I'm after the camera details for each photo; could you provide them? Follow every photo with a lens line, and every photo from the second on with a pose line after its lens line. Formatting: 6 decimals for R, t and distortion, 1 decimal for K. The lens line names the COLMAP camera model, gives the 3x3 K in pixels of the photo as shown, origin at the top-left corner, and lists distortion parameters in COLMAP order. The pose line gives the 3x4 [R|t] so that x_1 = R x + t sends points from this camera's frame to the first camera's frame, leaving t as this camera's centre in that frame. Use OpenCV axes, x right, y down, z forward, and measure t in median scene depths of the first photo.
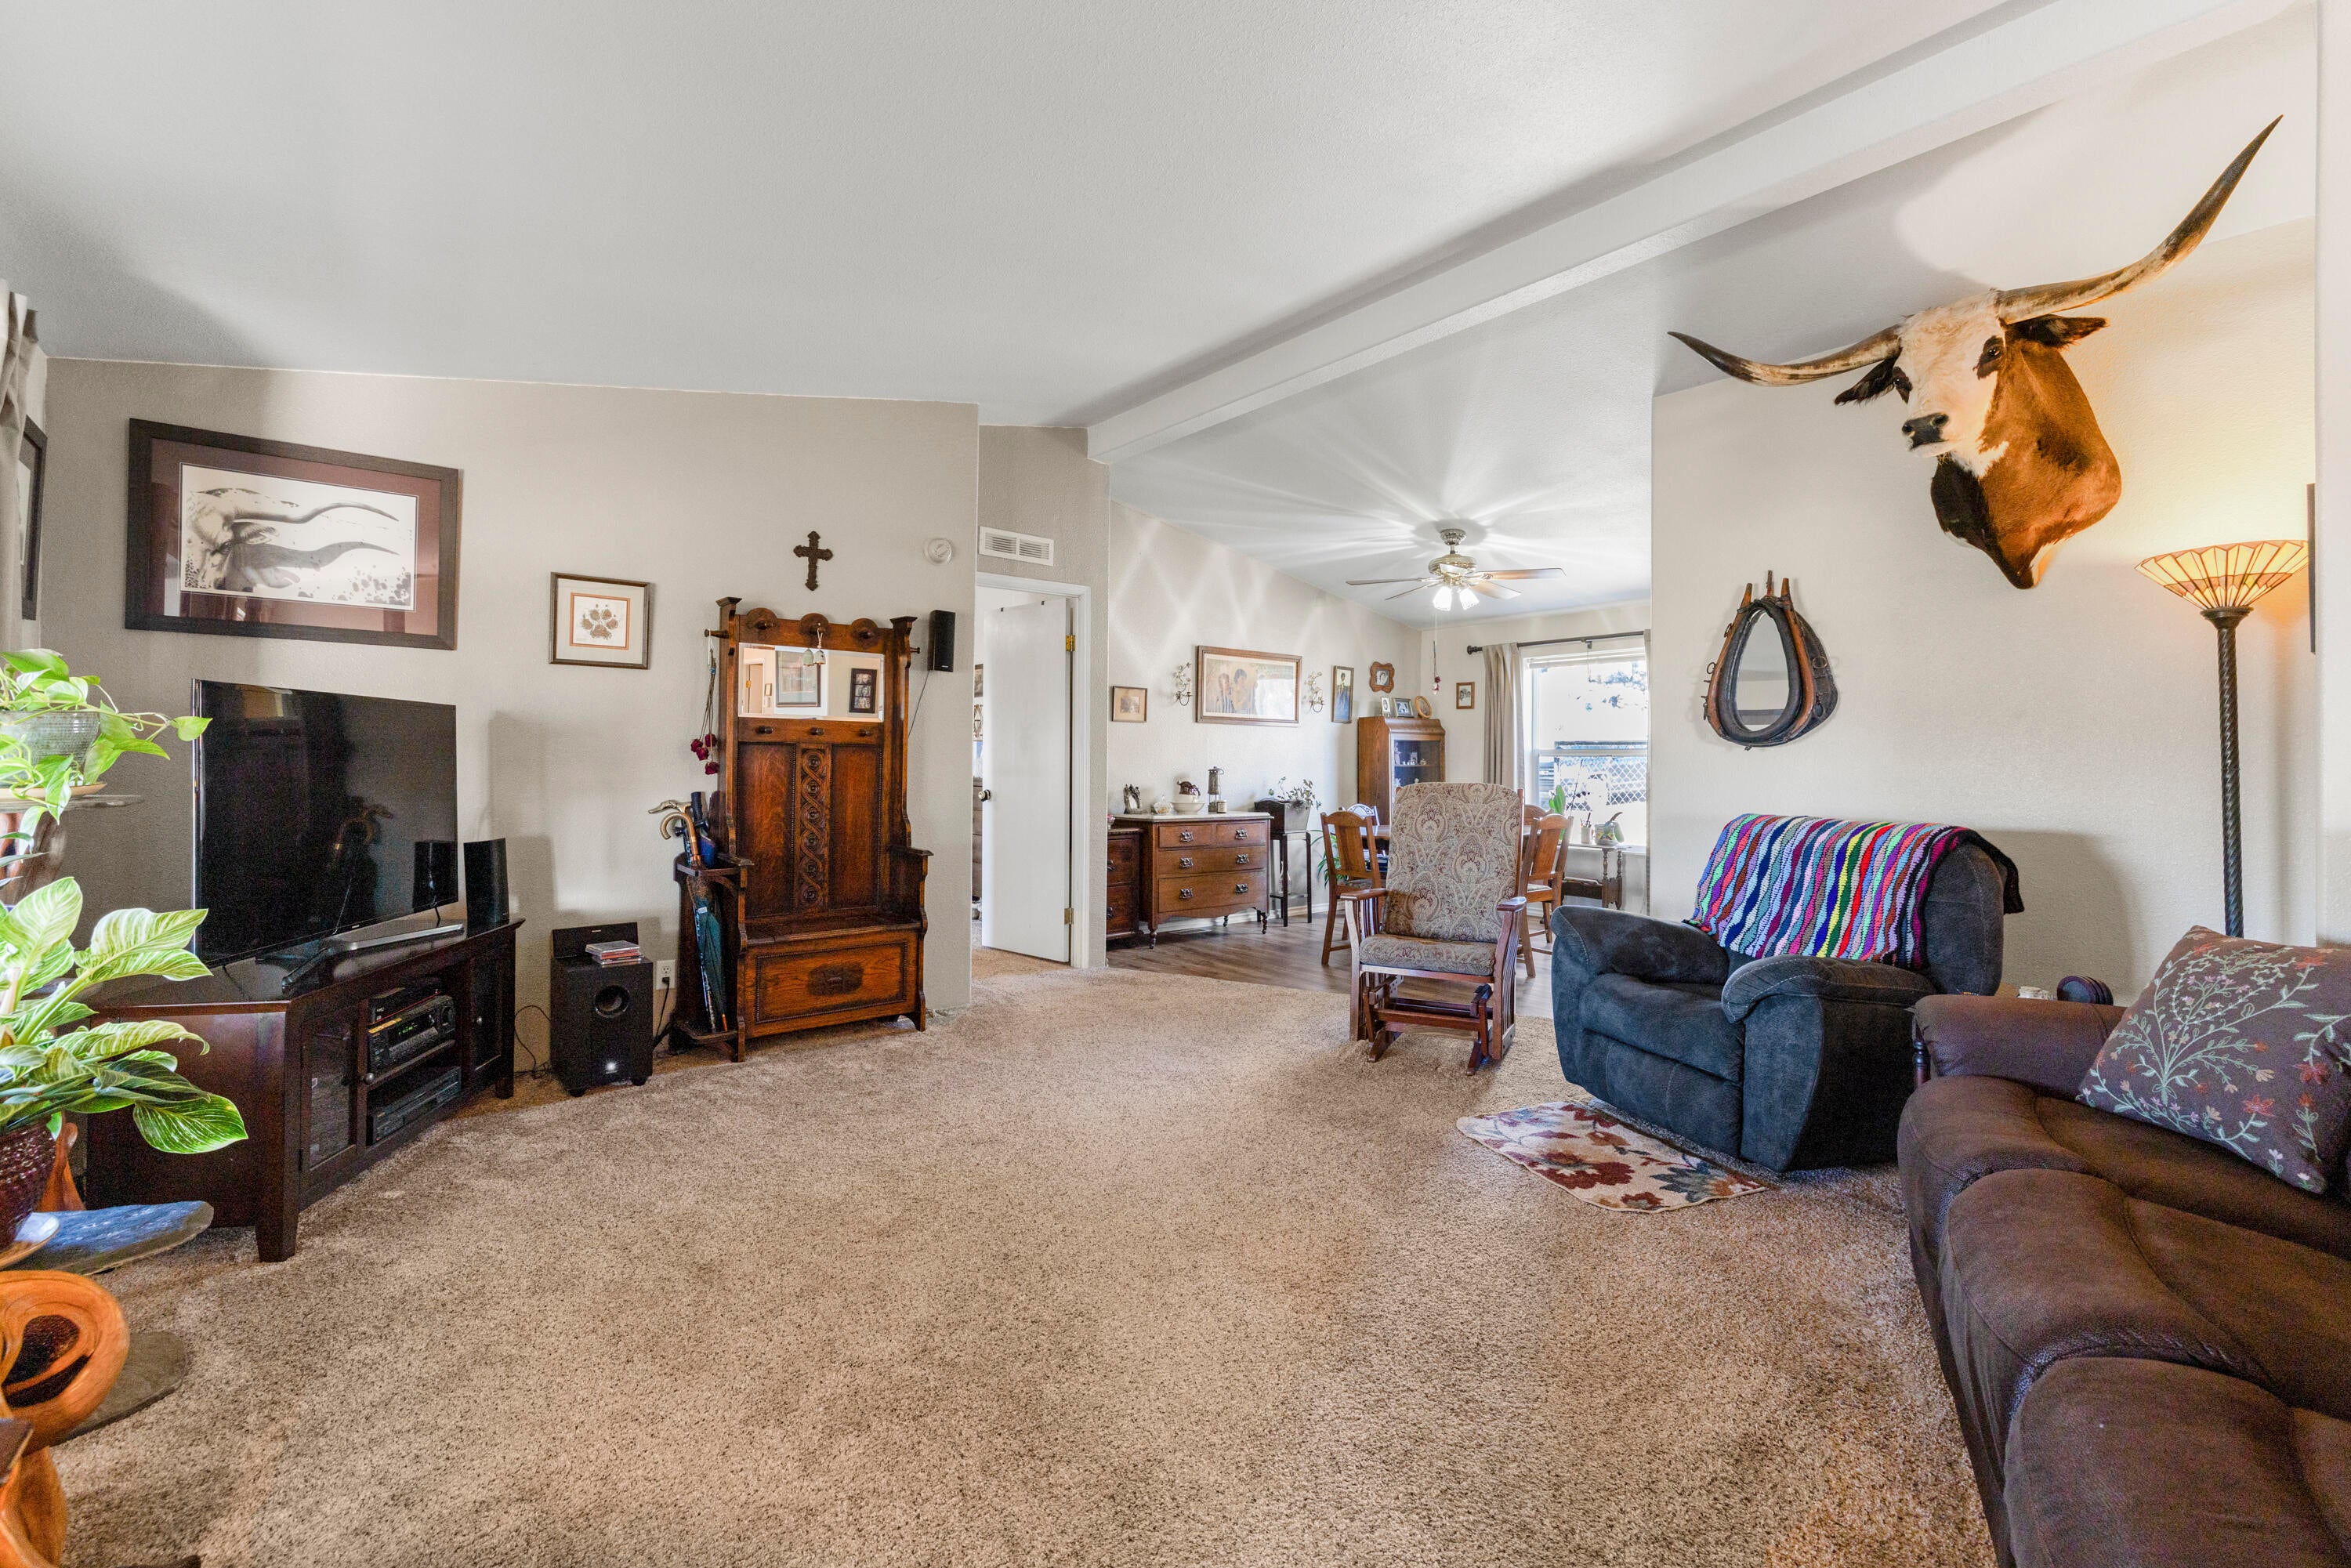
lens RADIAL K [[1017.3, 0, 1164.8], [0, 1017.3, 750.1], [0, 0, 1]] dist [0.000791, -0.000051]
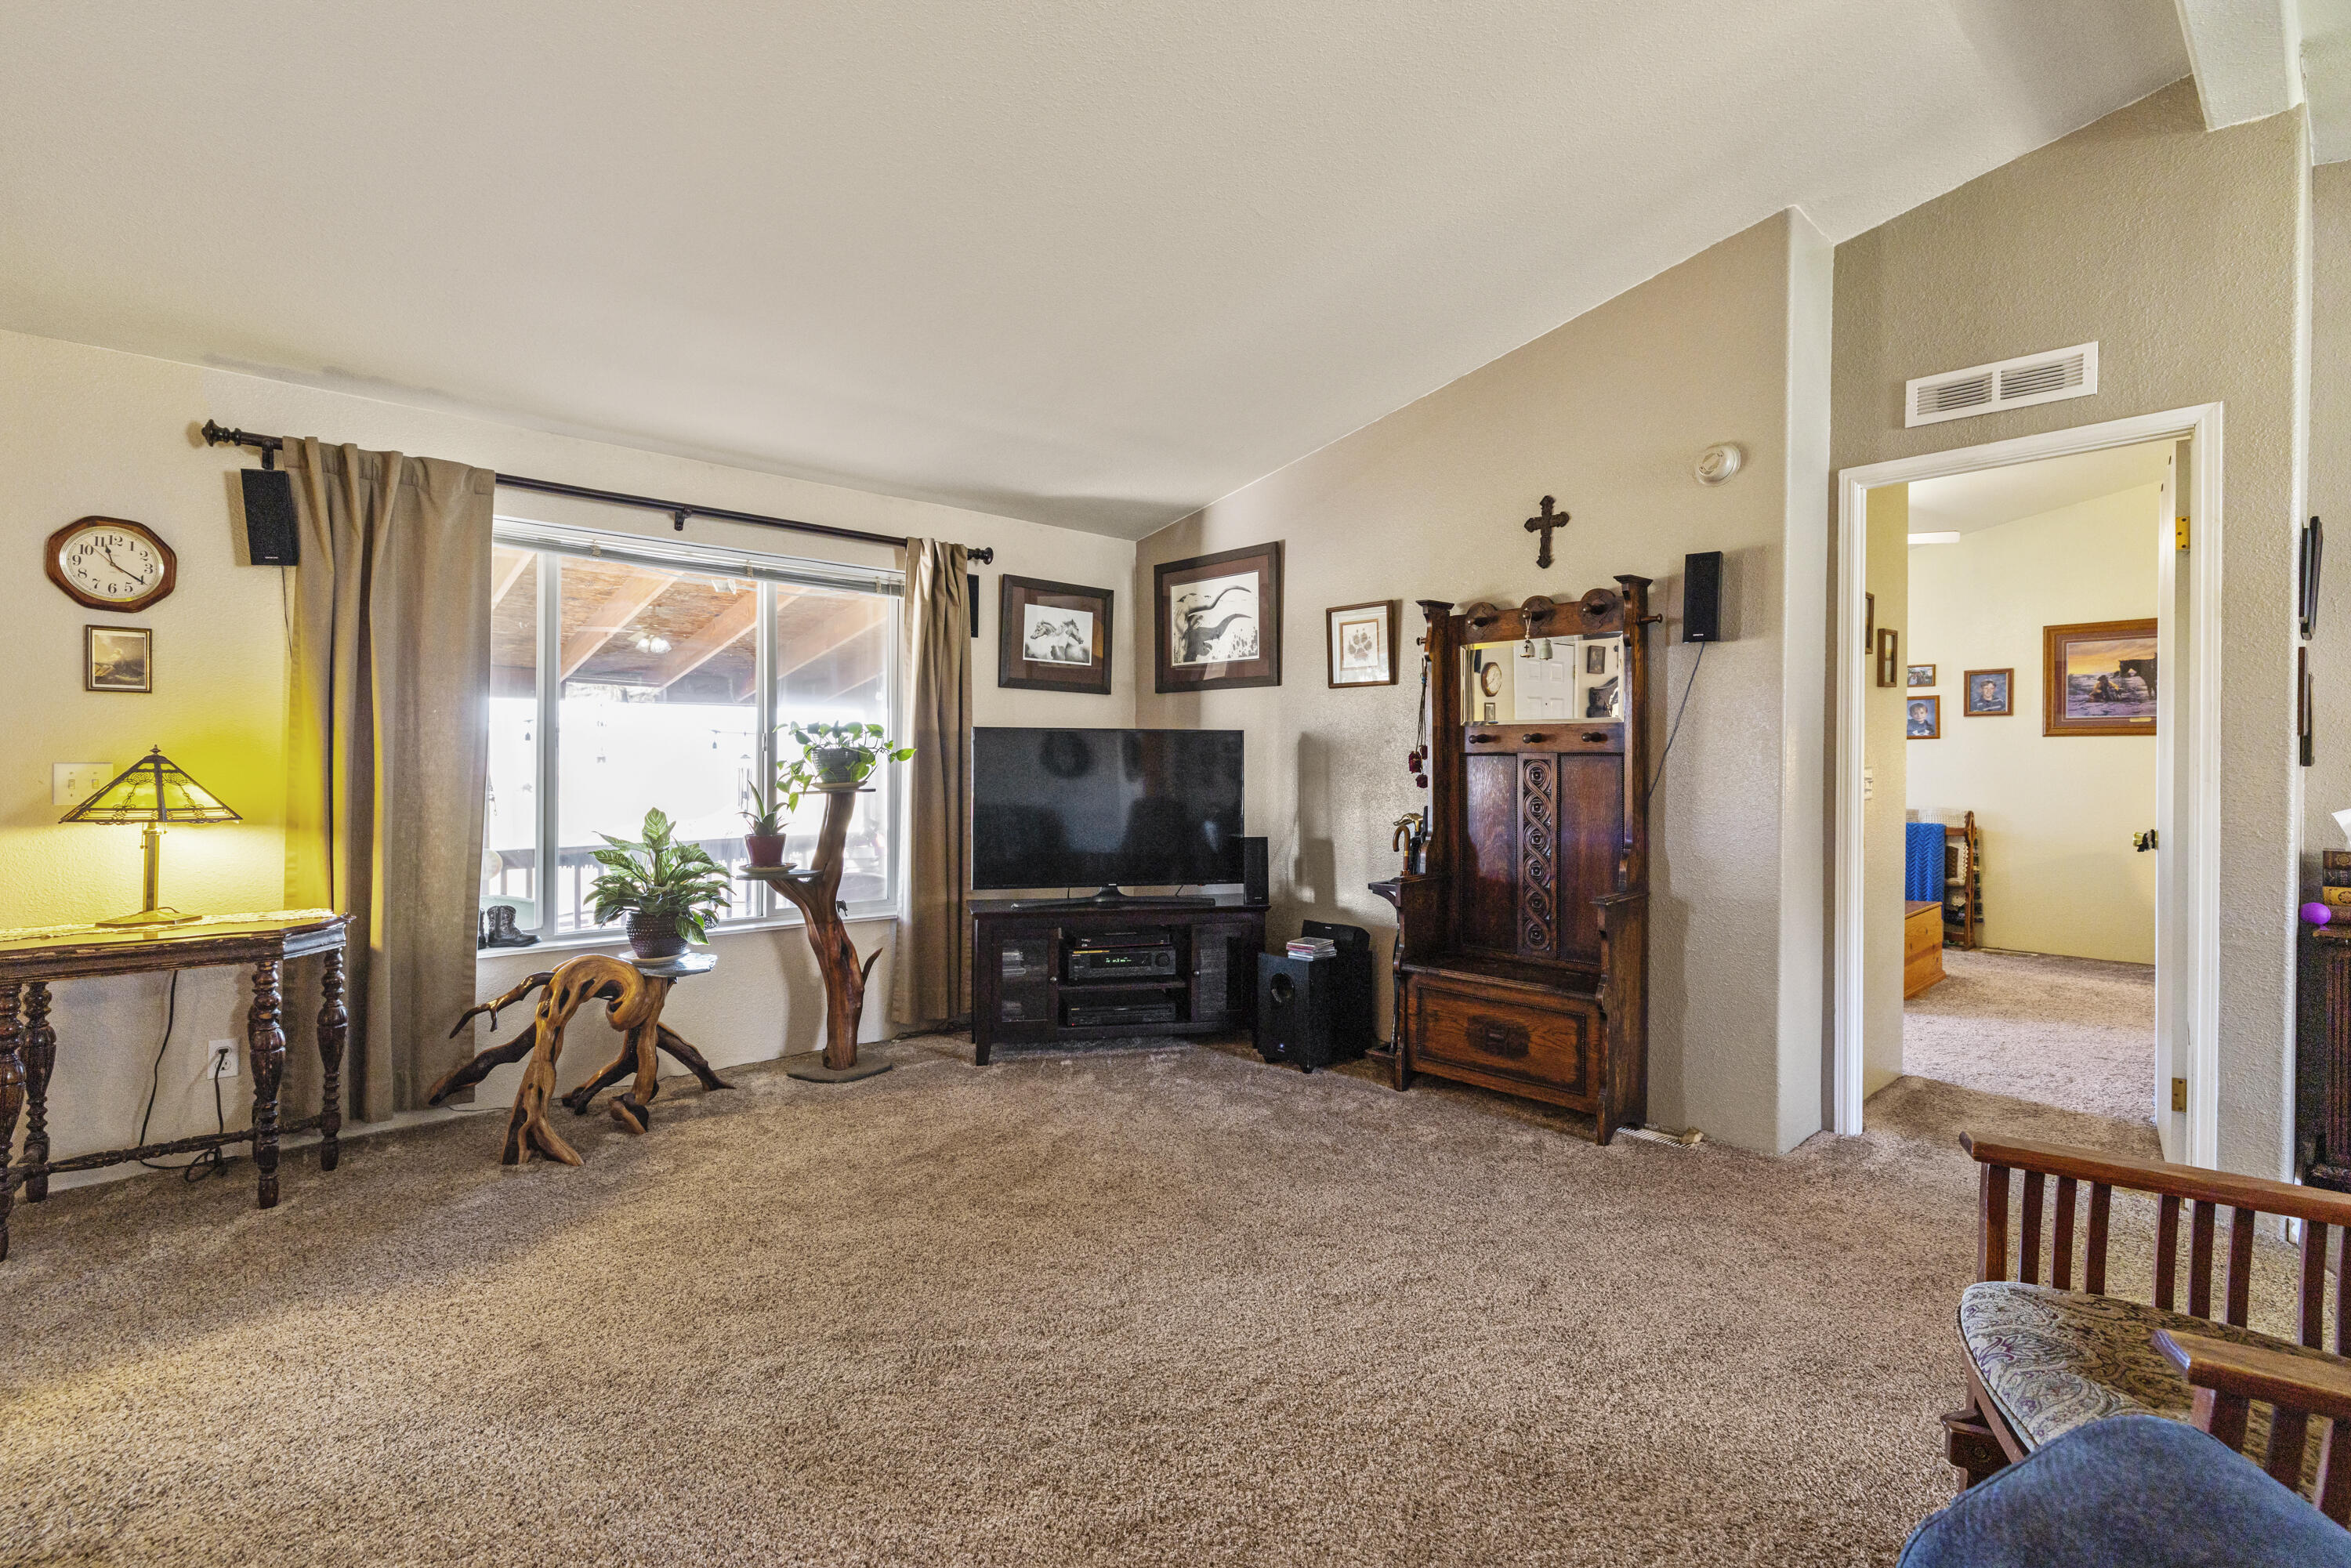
lens RADIAL K [[1073.7, 0, 1171.7], [0, 1073.7, 773.5], [0, 0, 1]] dist [0.001813, 0.000026]
pose [[0.070141, -0.002051, -0.997535, 0.548567], [0.007588, 0.999970, -0.001523, 0.009974], [0.997508, -0.007462, 0.070154, 0.692936]]
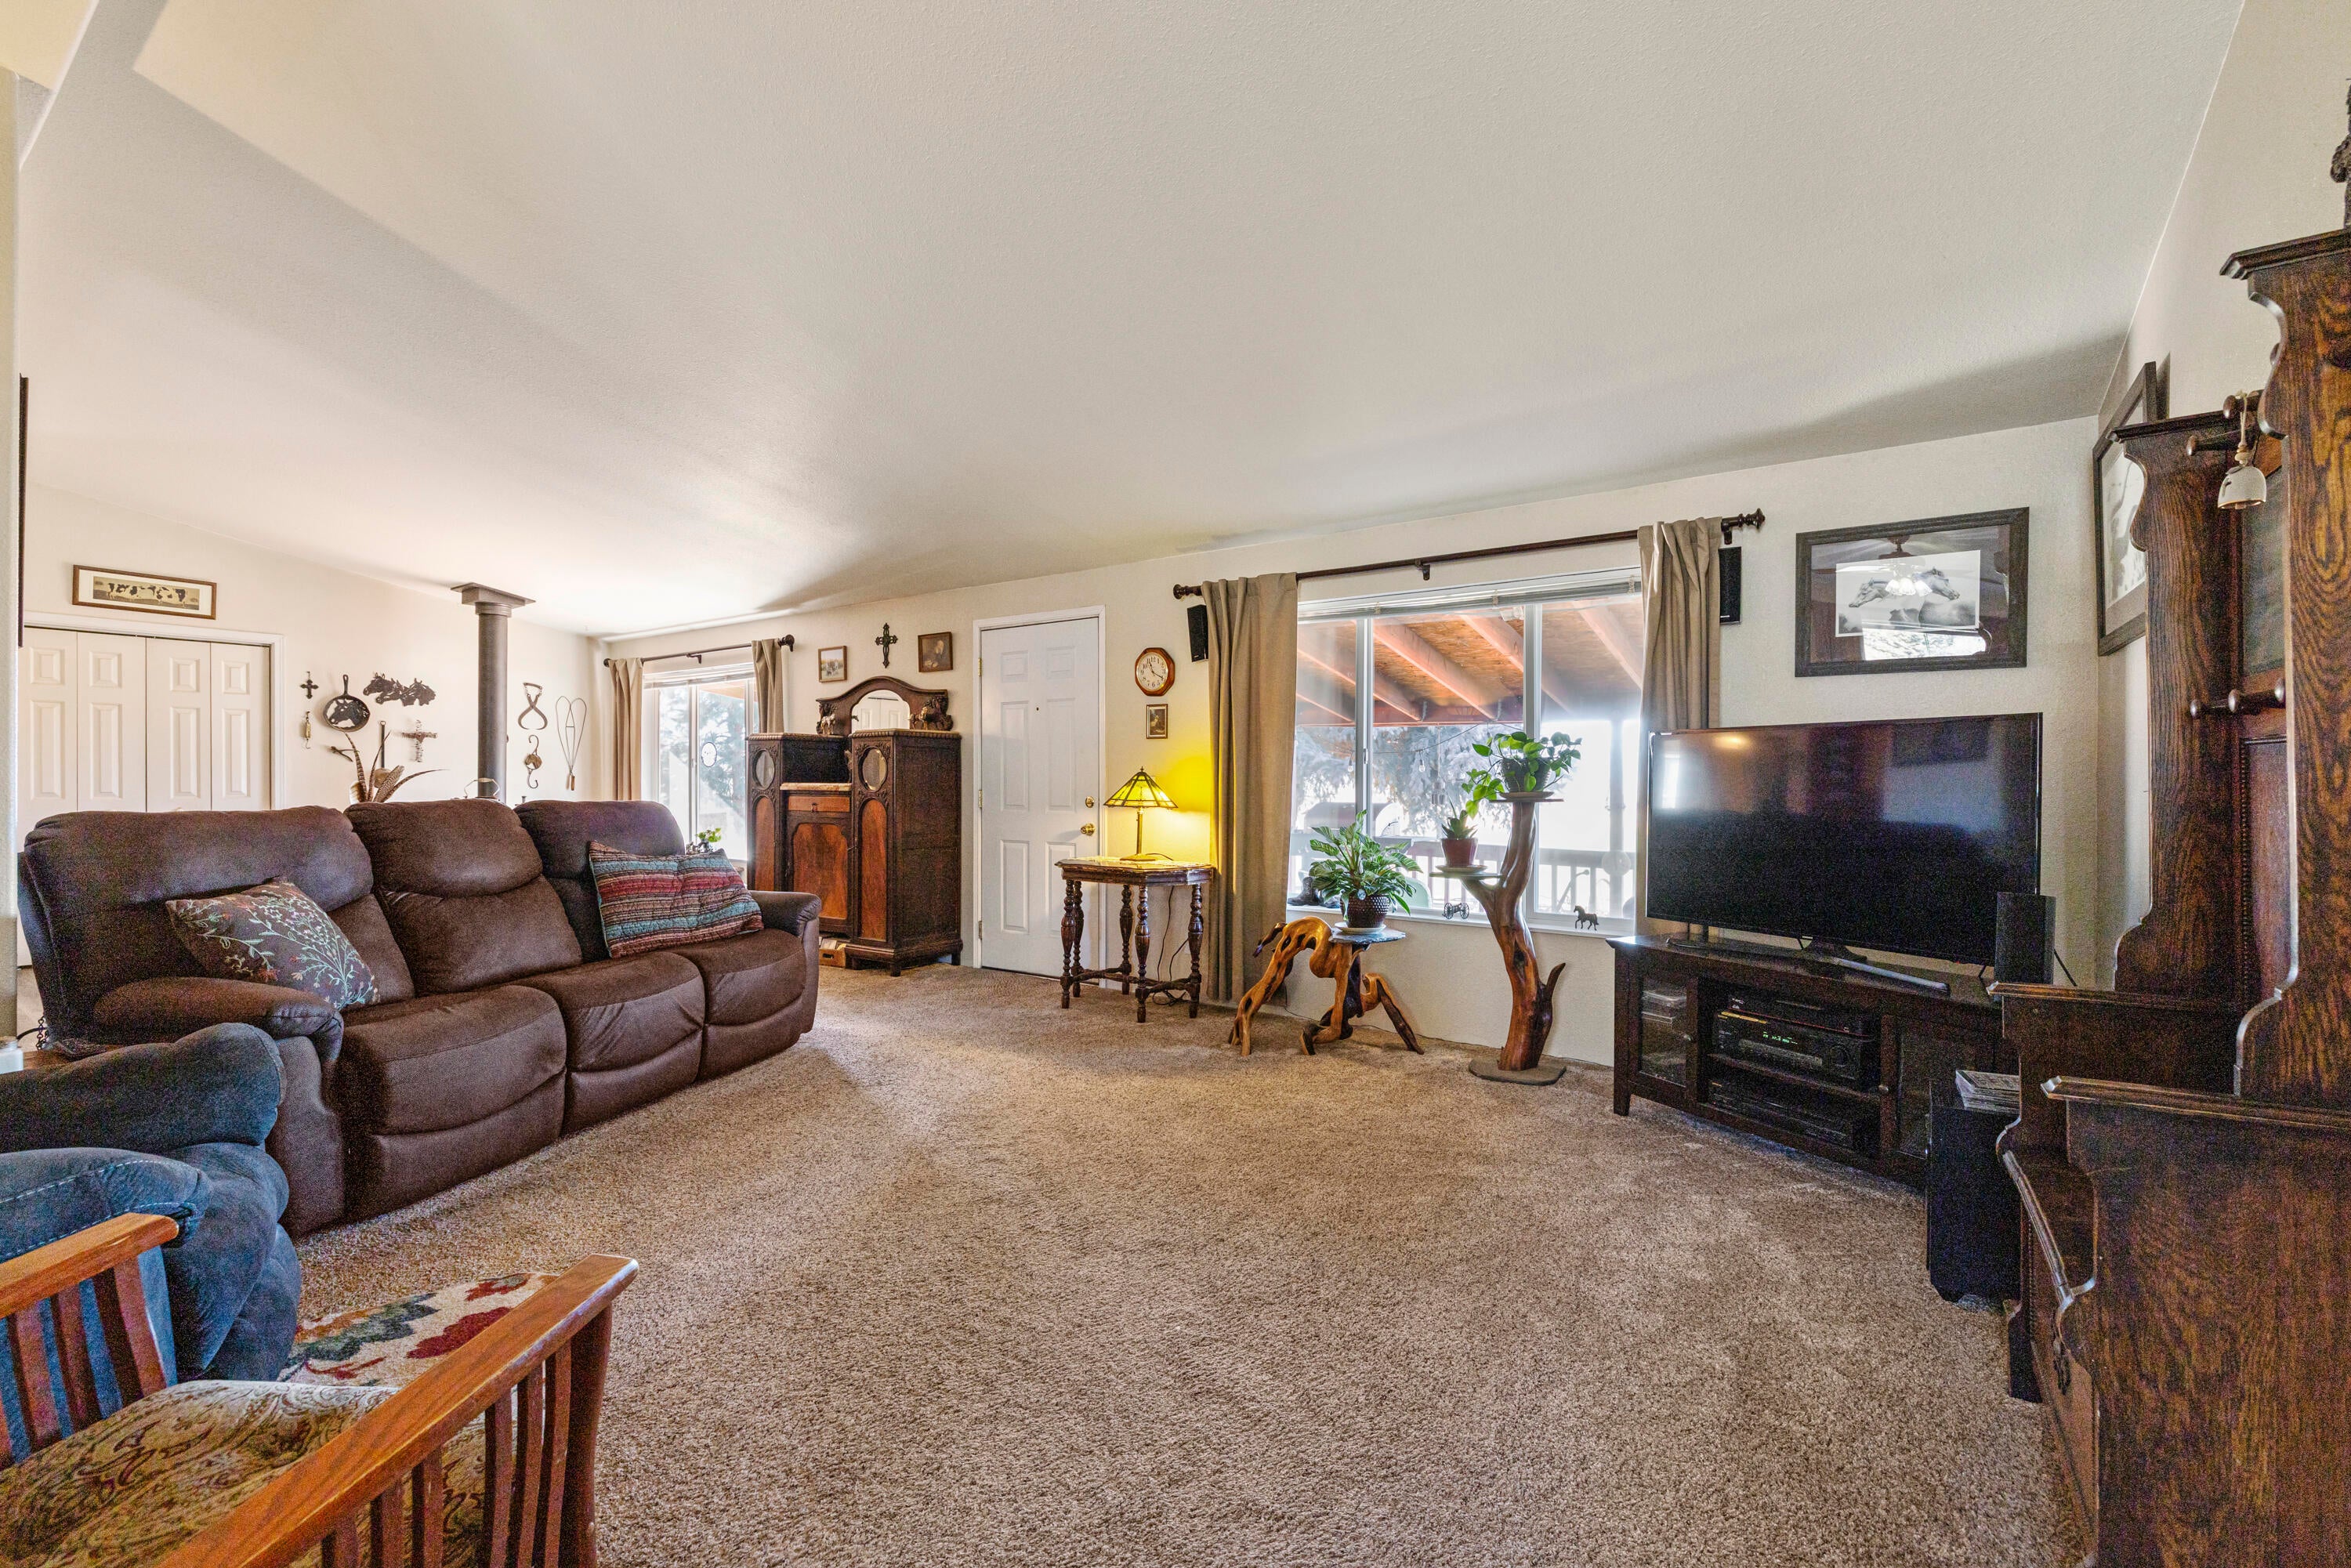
lens RADIAL K [[1017.3, 0, 1170.7], [0, 1017.3, 783.6], [0, 0, 1]] dist [0.000791, -0.000051]
pose [[-0.958320, -0.011186, -0.285479, 0.118639], [-0.008910, 0.999917, -0.009270, 0.018332], [0.285559, -0.006340, -0.958340, 1.303508]]
